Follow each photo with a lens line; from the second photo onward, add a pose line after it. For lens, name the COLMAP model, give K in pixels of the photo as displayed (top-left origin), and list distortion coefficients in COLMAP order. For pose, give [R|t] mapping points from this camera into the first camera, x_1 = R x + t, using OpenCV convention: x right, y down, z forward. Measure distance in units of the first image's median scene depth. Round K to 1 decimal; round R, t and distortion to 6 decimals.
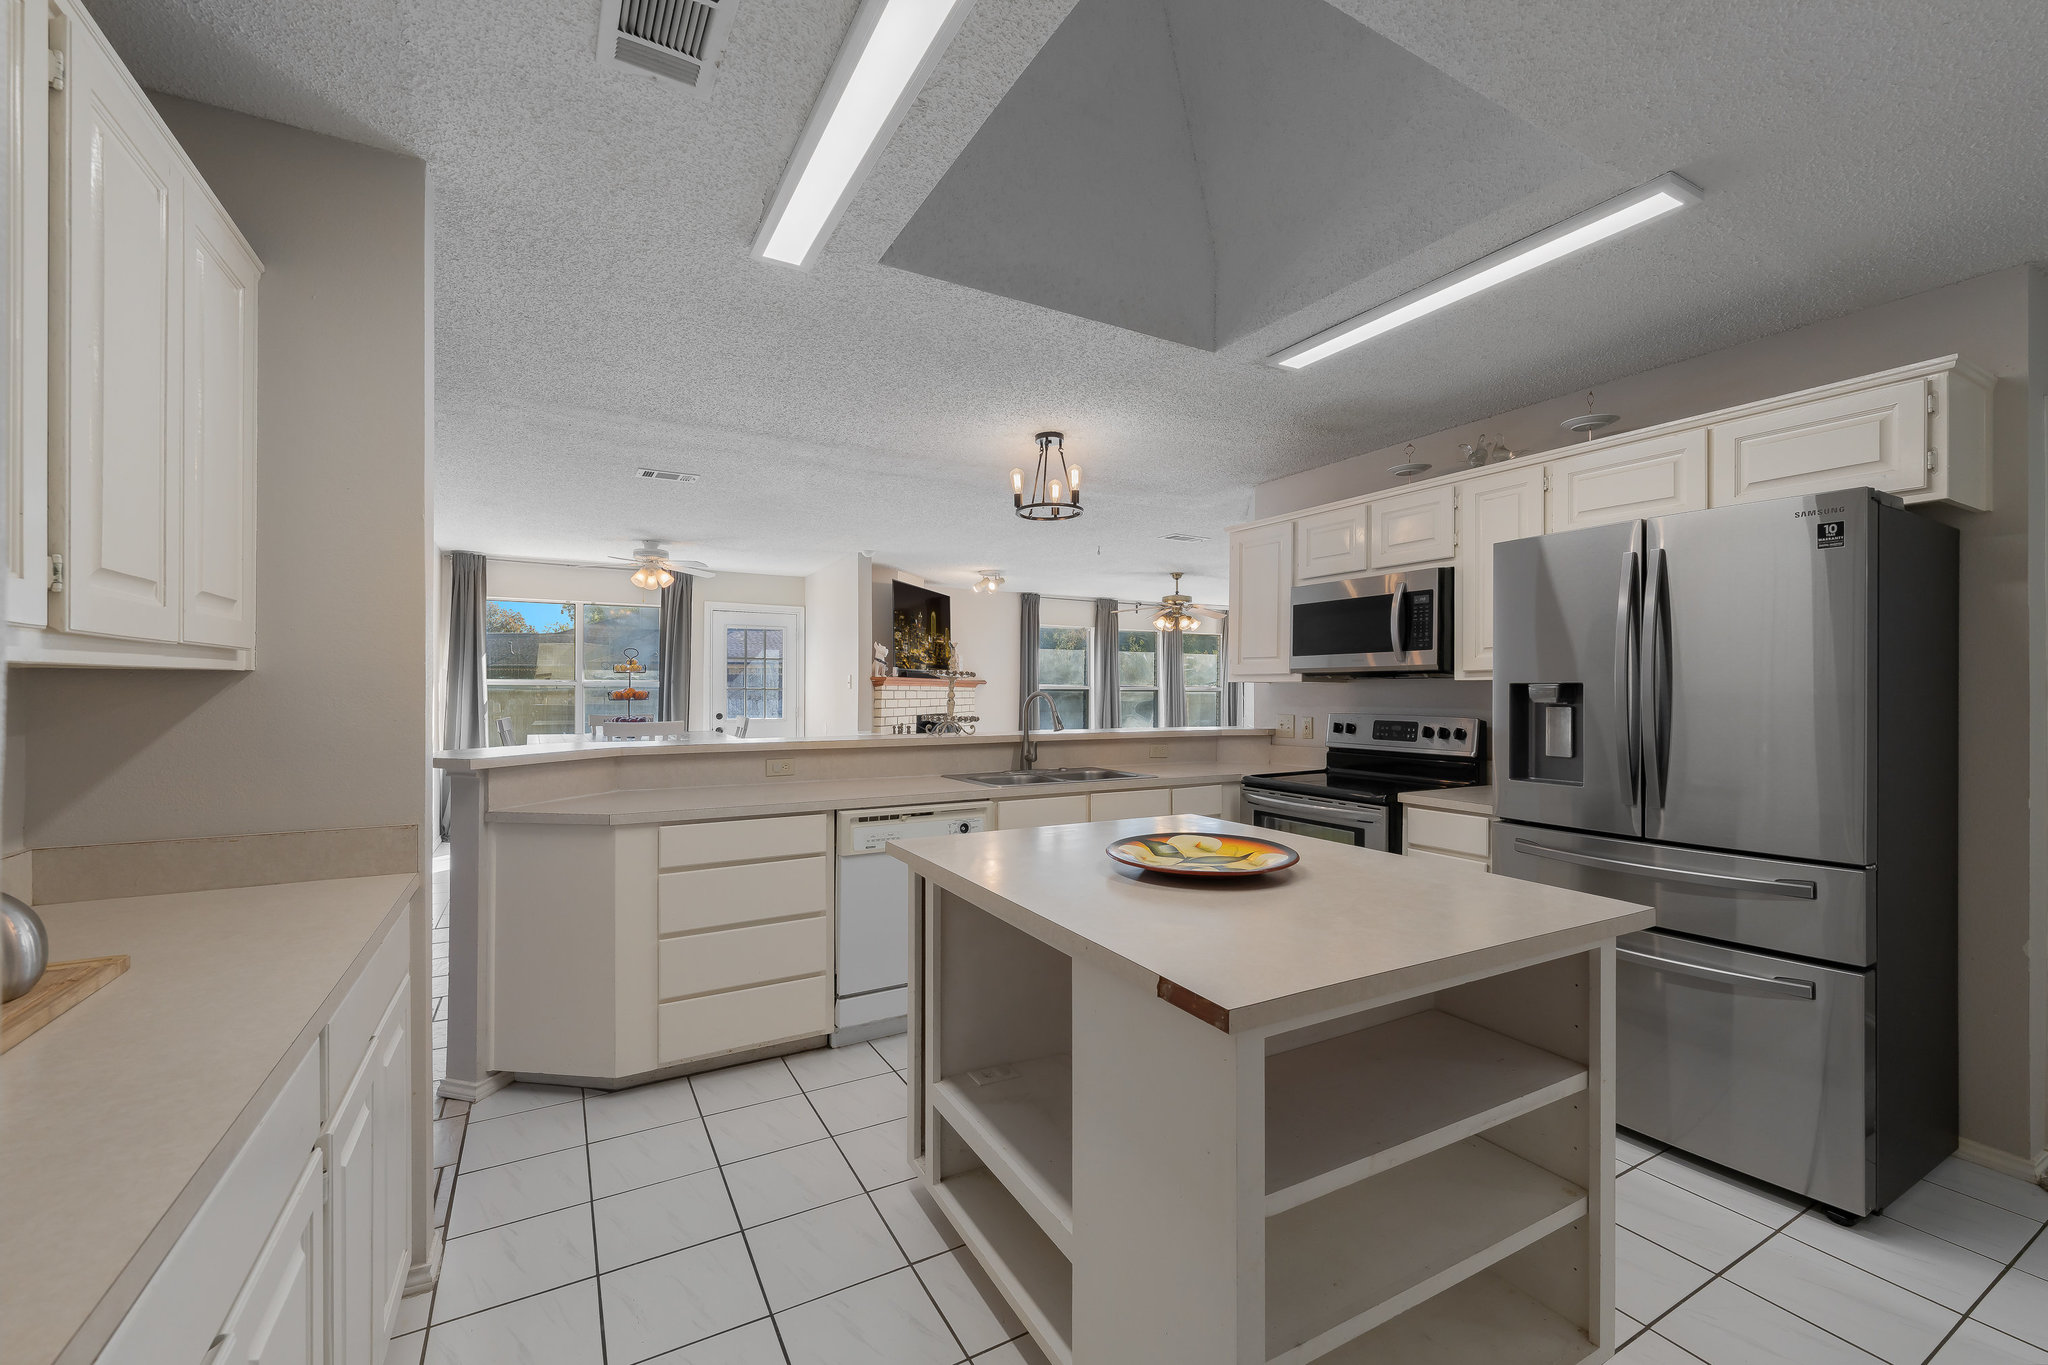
lens RADIAL K [[821.9, 0, 1029.1], [0, 821.9, 690.0], [0, 0, 1]] dist [-0.002746, -0.000580]
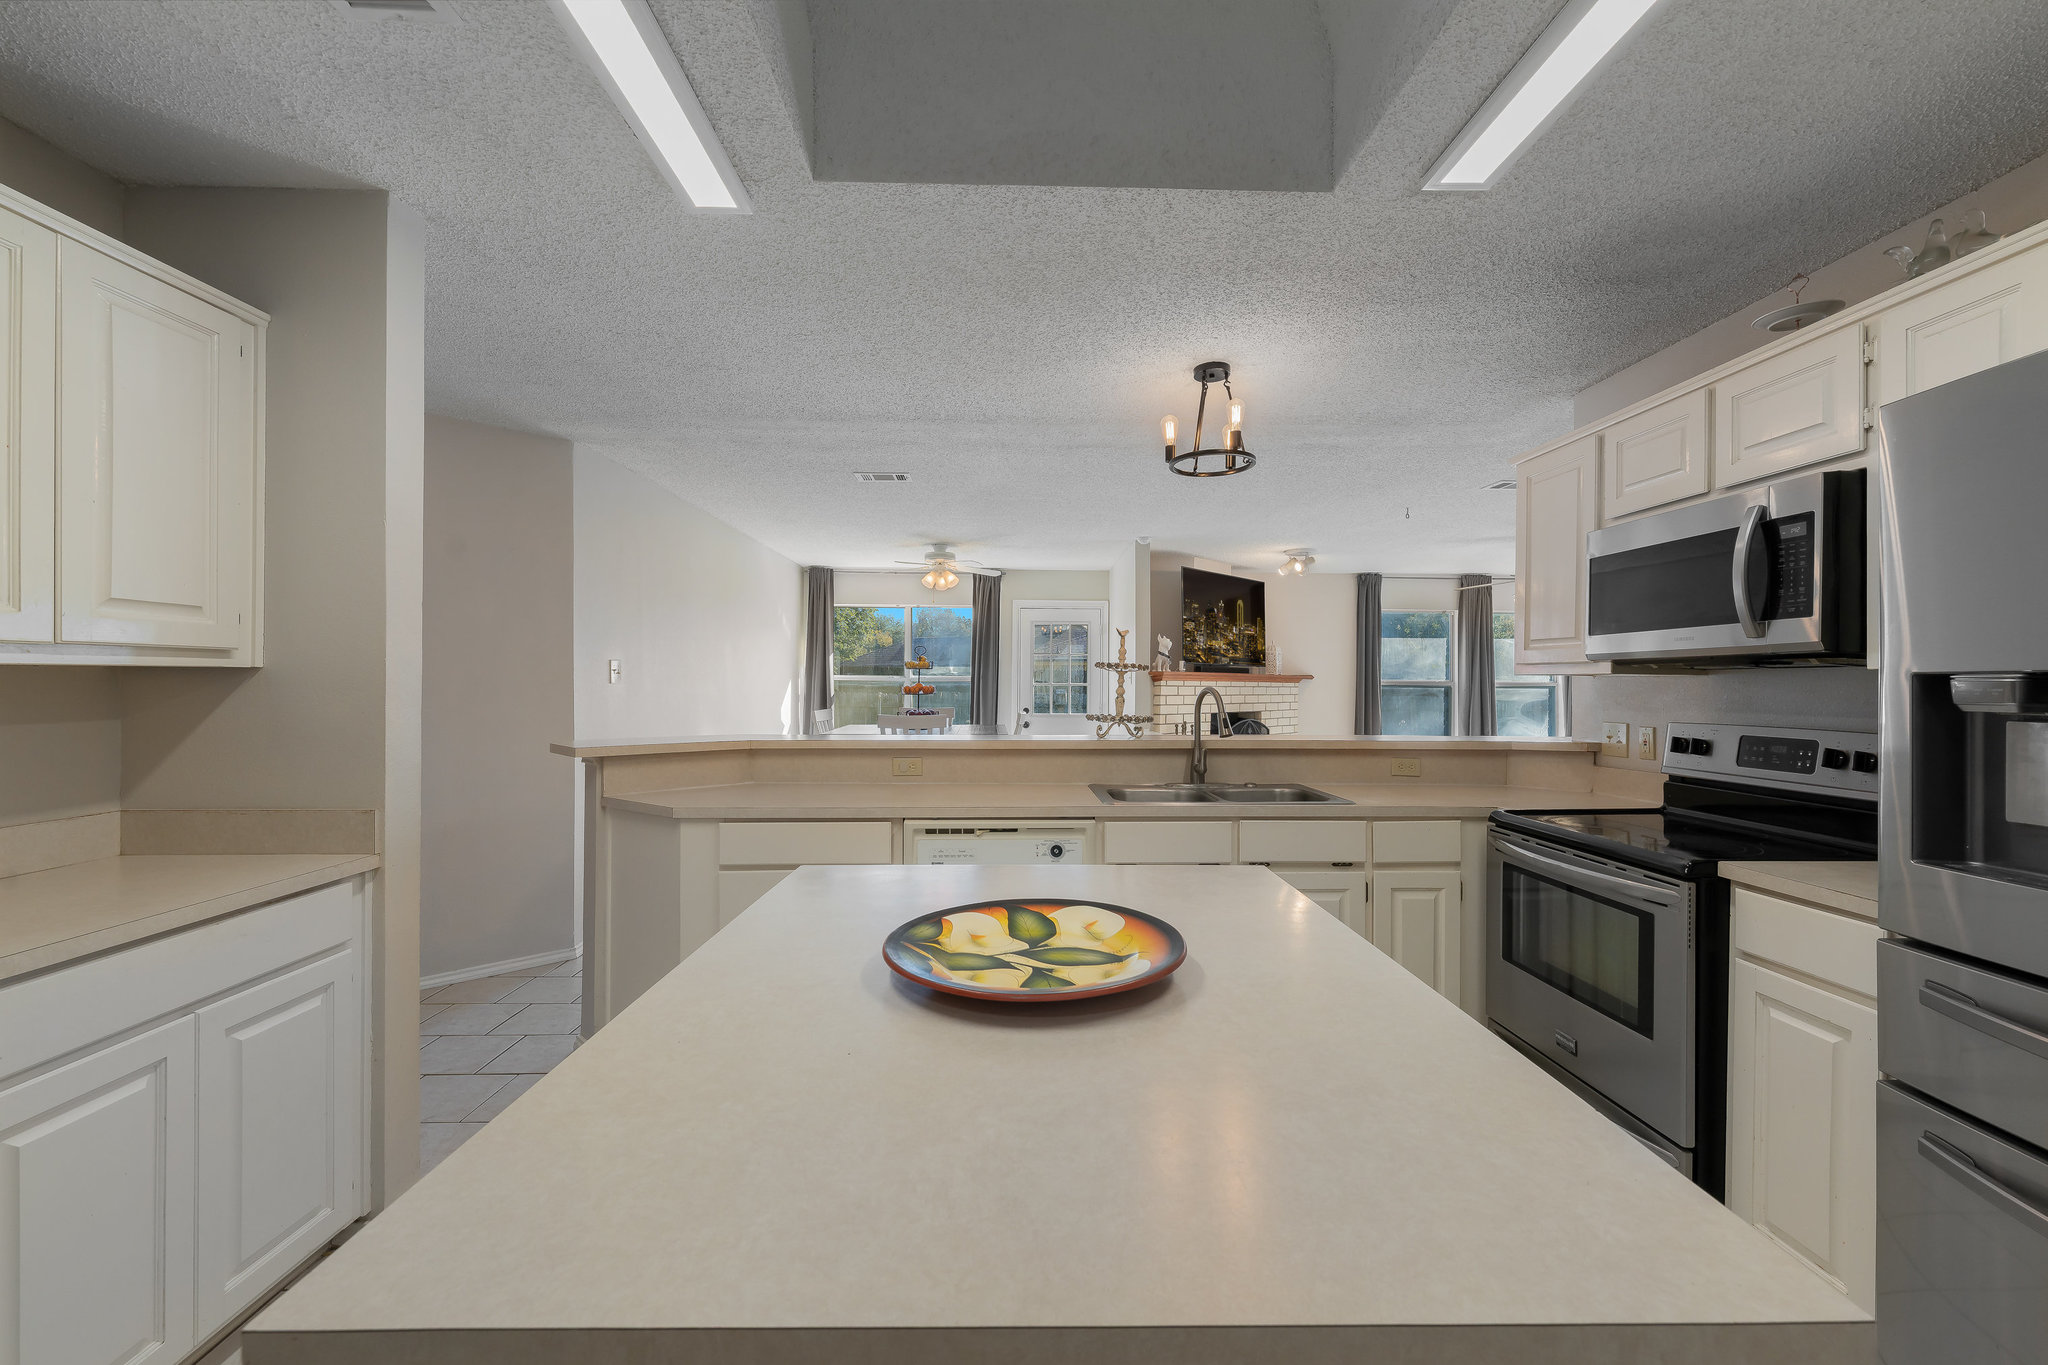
lens RADIAL K [[821.9, 0, 1030.2], [0, 821.9, 682.2], [0, 0, 1]] dist [-0.002746, -0.000580]
pose [[0.885921, -0.000175, -0.463836, 0.234196], [-0.001820, 0.999991, -0.003853, 0.000176], [0.463832, 0.004257, 0.885913, 0.205646]]
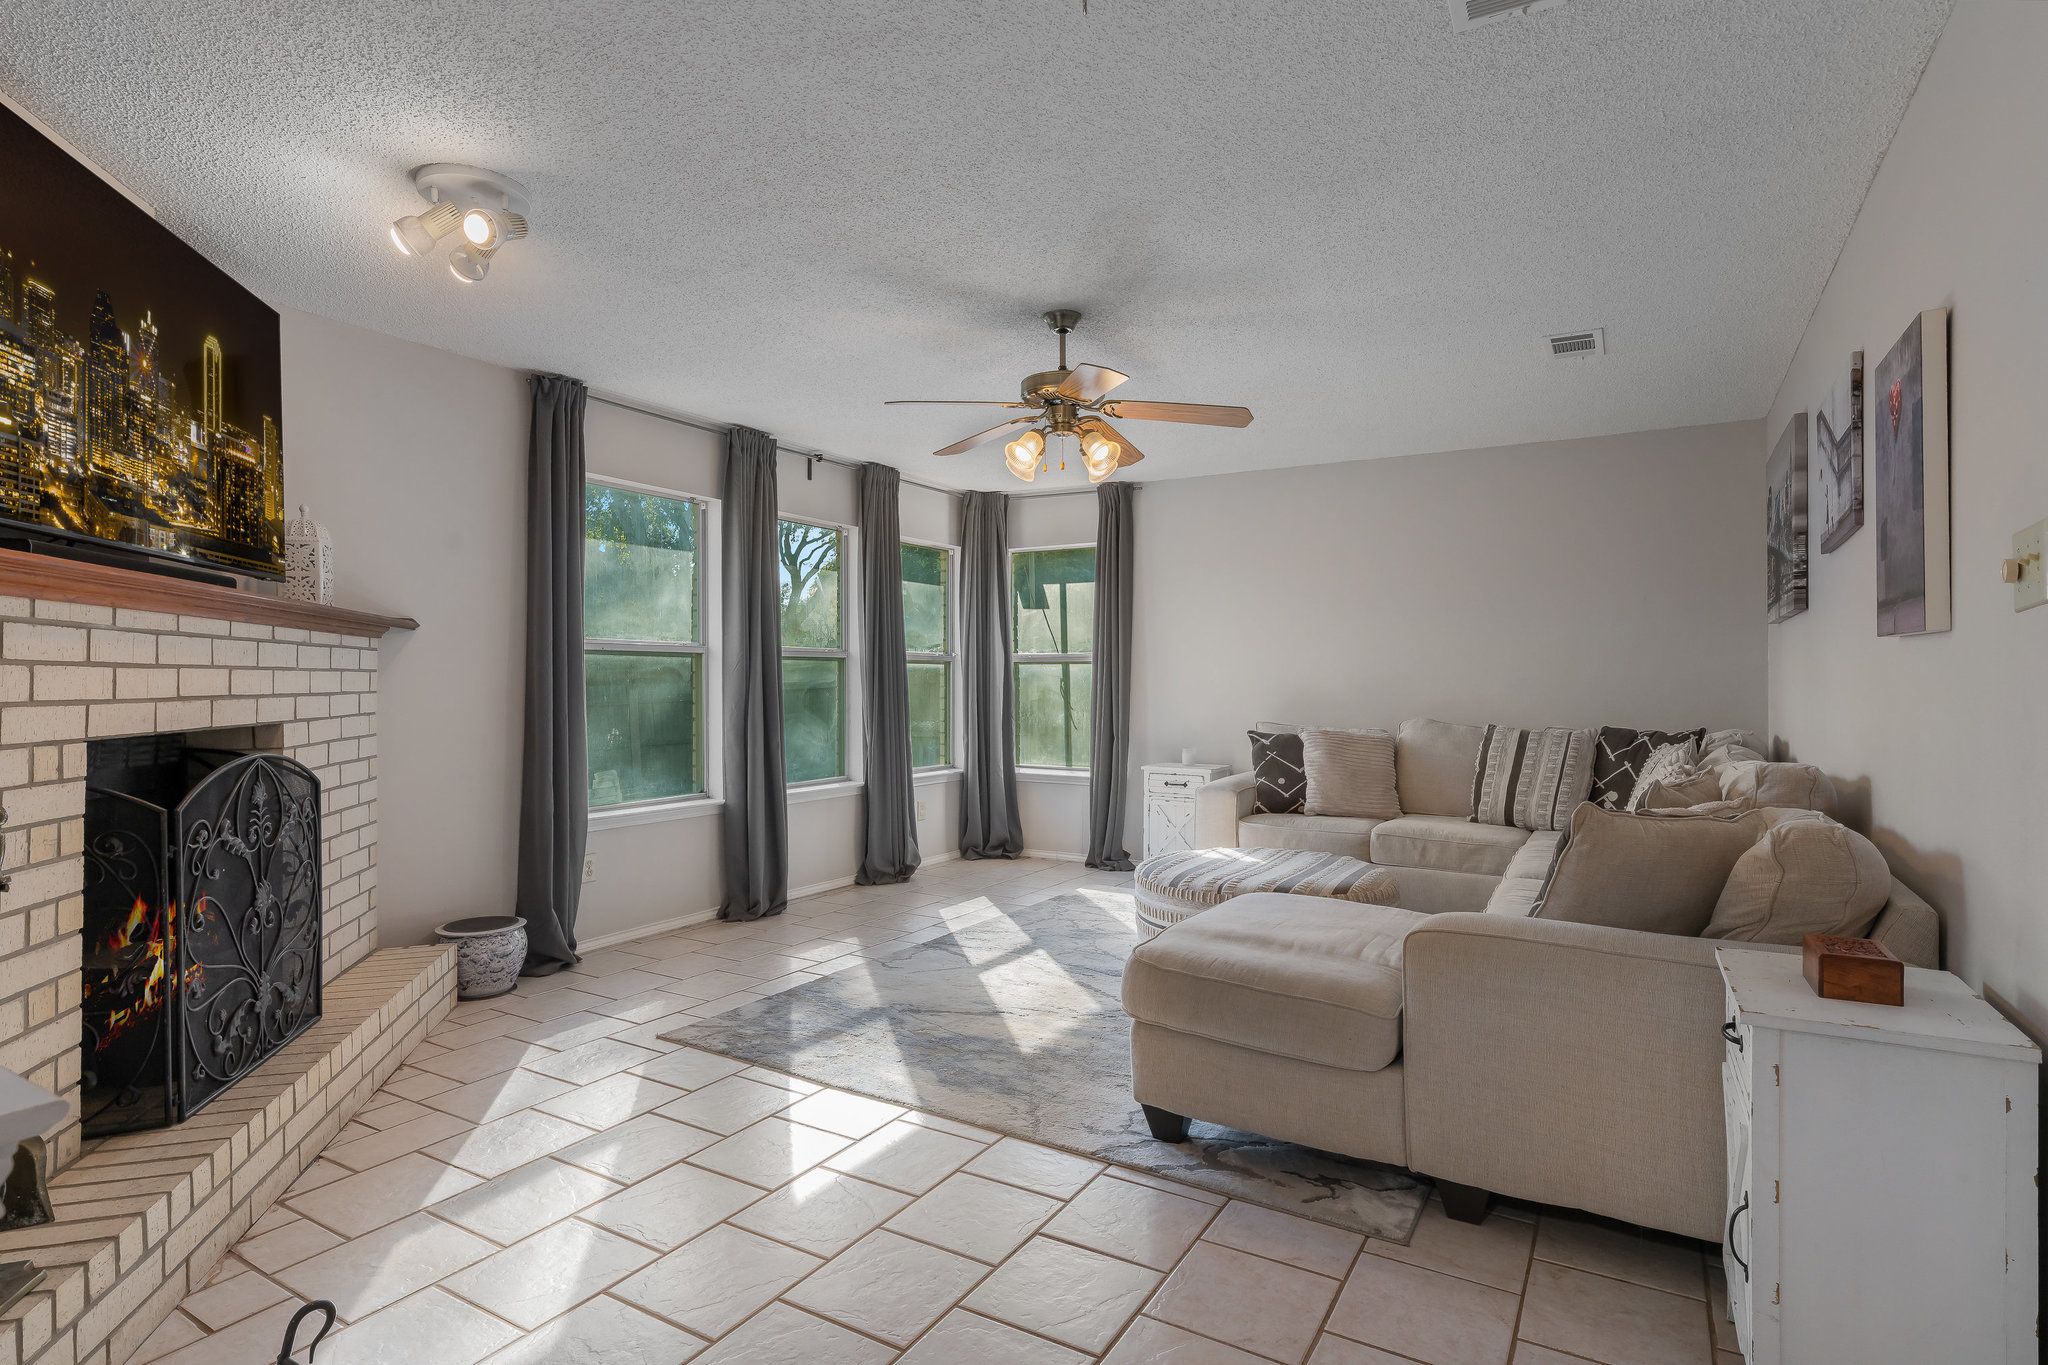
lens RADIAL K [[1087.6, 0, 1031.5], [0, 1087.6, 677.2], [0, 0, 1]] dist [-0.034441, -0.002717]
pose [[0.869325, 0.004982, 0.494216, -0.134173], [-0.005101, 0.999986, -0.001107, 0.028493], [-0.494214, -0.001559, 0.869339, 1.354870]]
